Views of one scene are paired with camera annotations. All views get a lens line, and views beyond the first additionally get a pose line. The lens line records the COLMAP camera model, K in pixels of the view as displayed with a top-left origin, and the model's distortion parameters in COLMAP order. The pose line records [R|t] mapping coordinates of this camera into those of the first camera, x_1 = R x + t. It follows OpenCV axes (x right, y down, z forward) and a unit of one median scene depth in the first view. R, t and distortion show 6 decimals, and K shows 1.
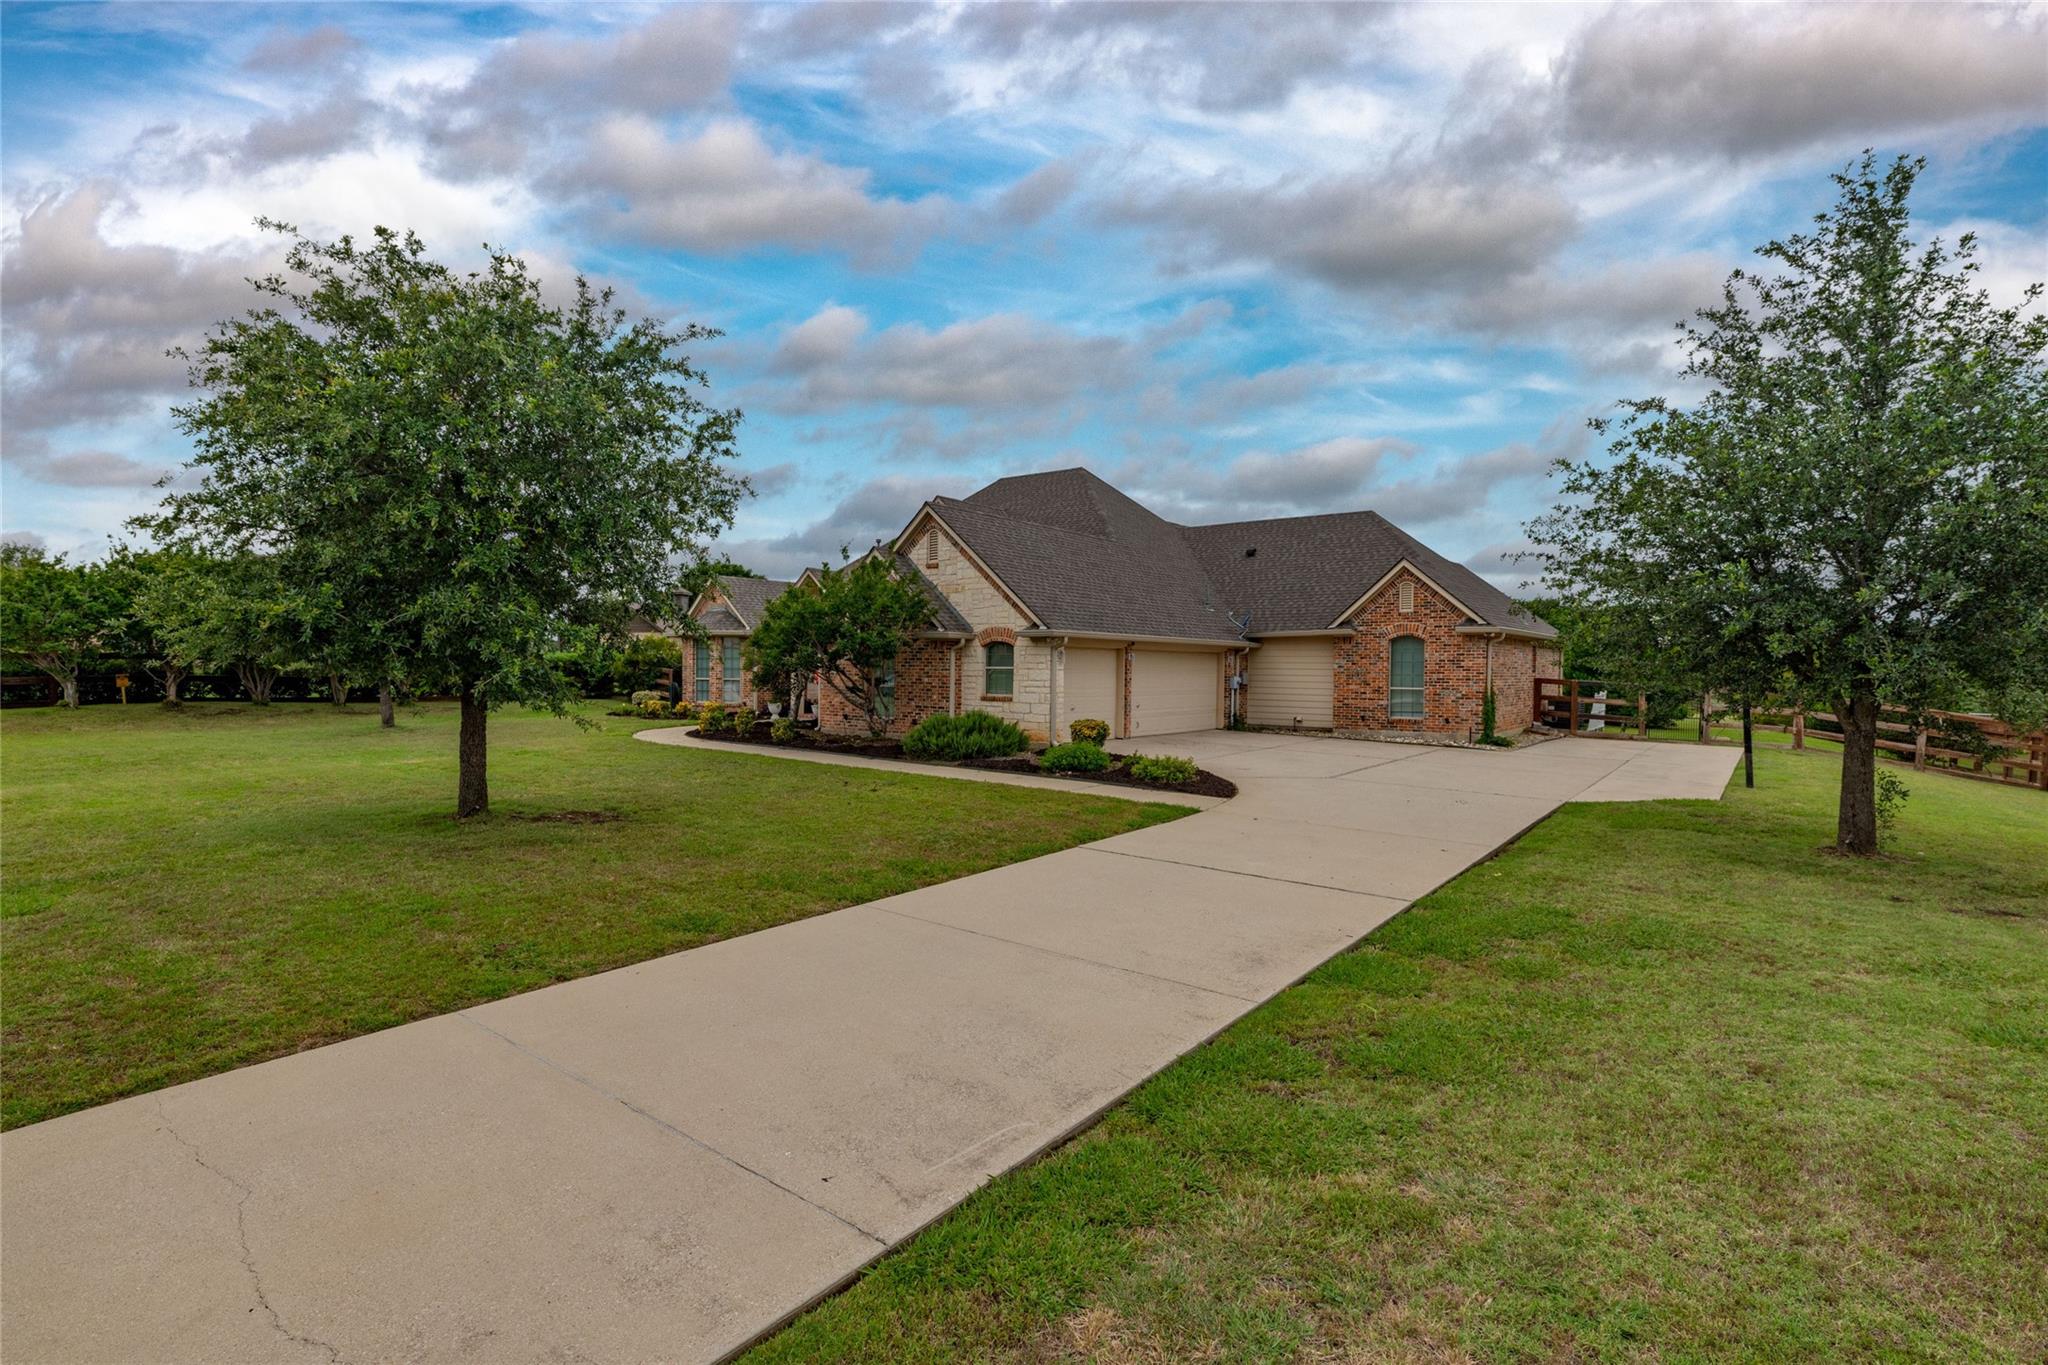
lens RADIAL K [[985.7, 0, 1024.0], [0, 985.7, 682.5], [0, 0, 1]] dist [-0.000098, -0.000067]
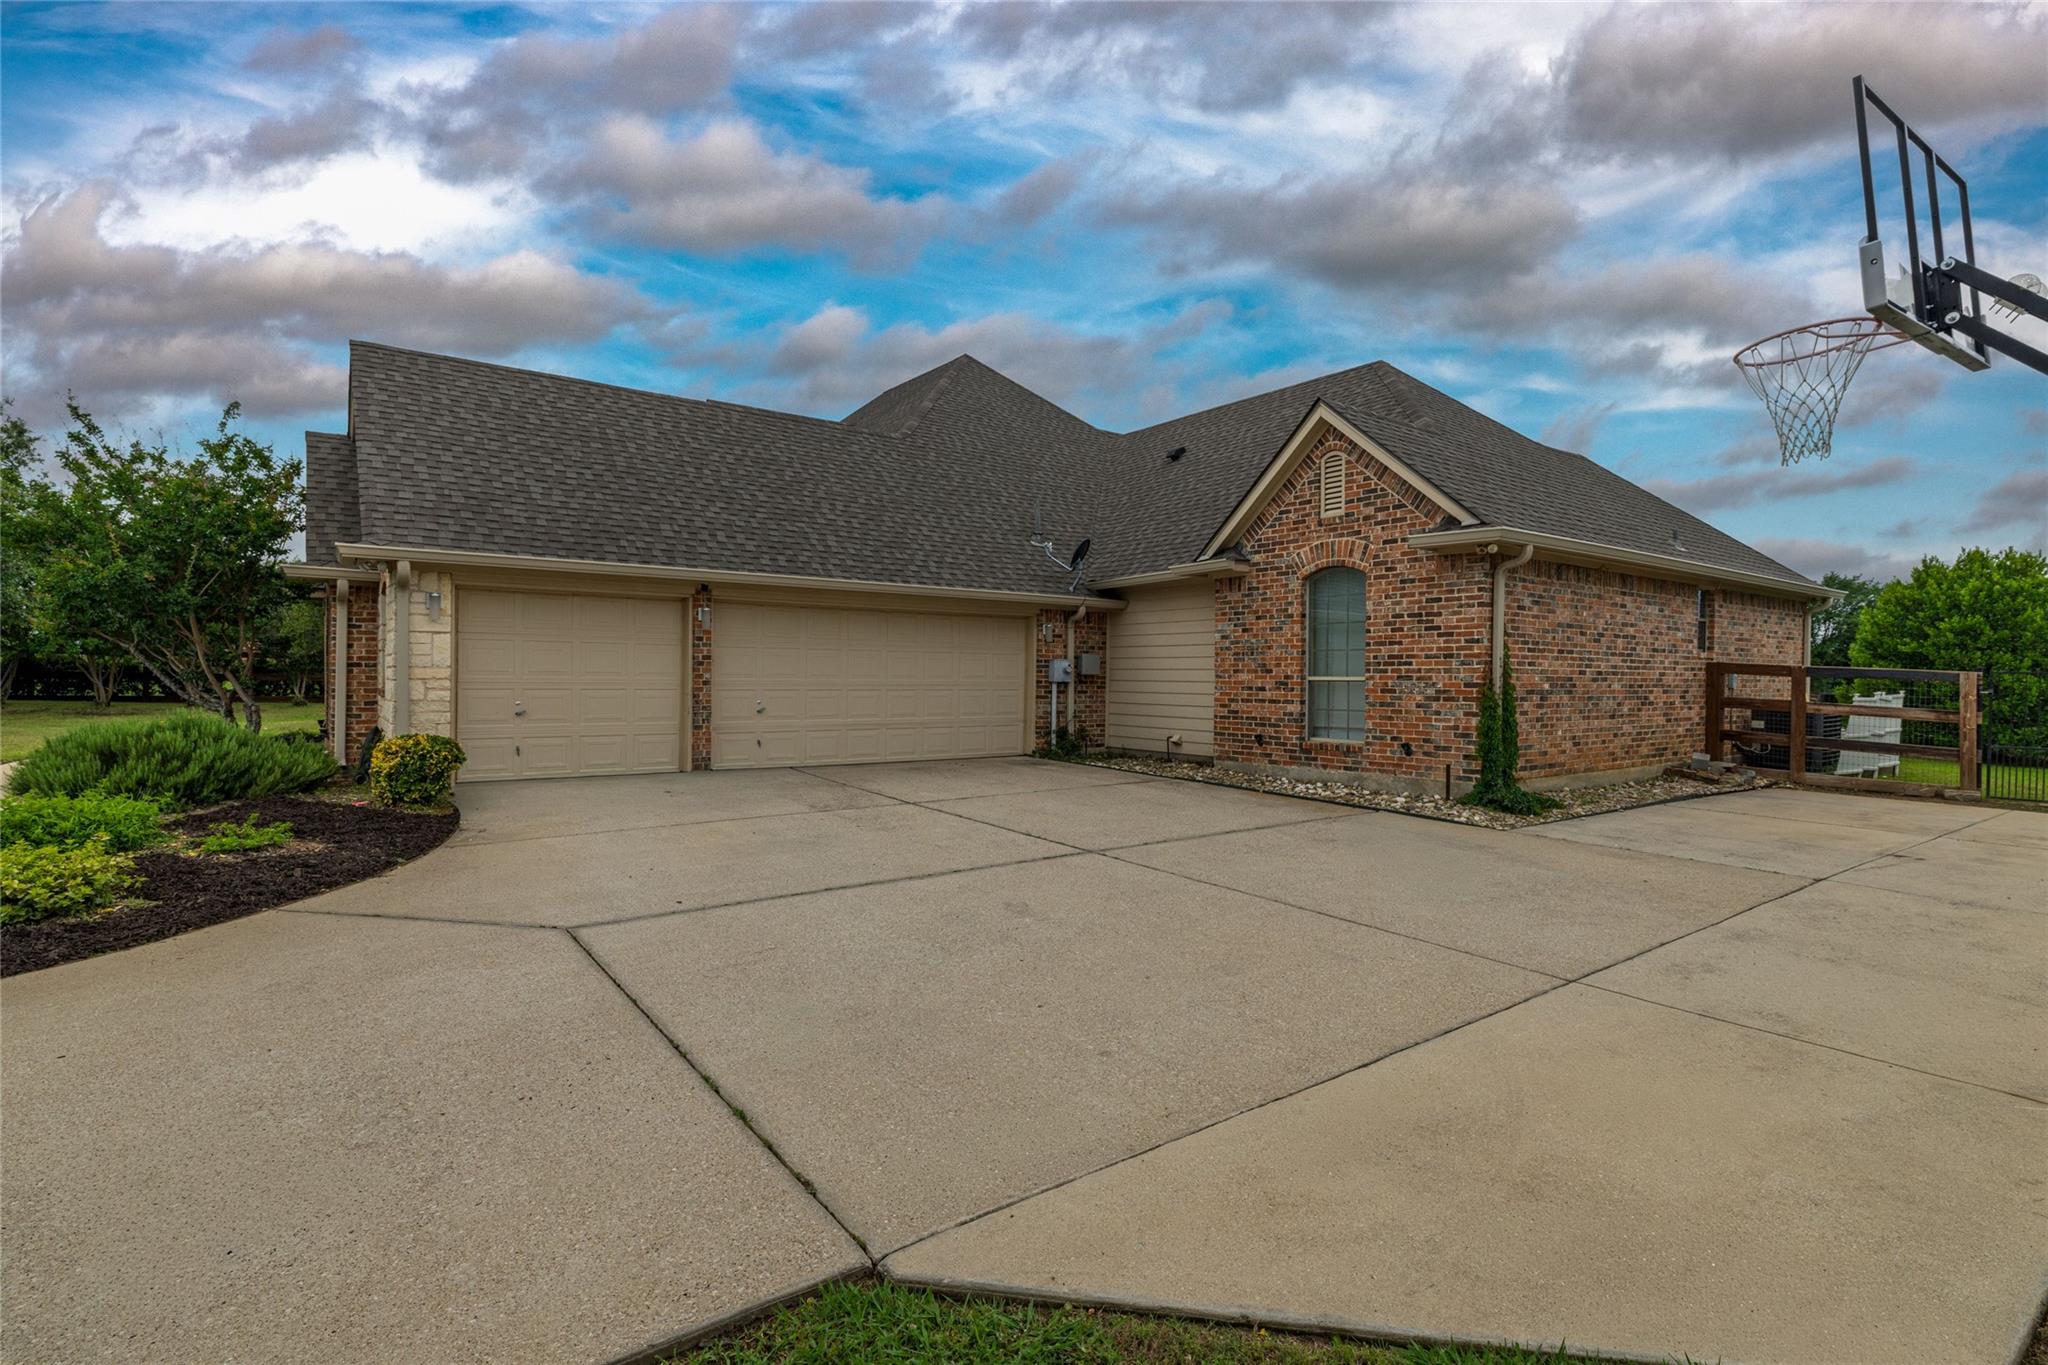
lens RADIAL K [[985.7, 0, 1024.0], [0, 985.7, 682.5], [0, 0, 1]] dist [-0.000098, -0.000067]
pose [[0.960201, 0.000397, -0.279311, 0.360375], [-0.003982, 0.999917, -0.012268, 0.013703], [0.279283, 0.012892, 0.960122, 0.483621]]
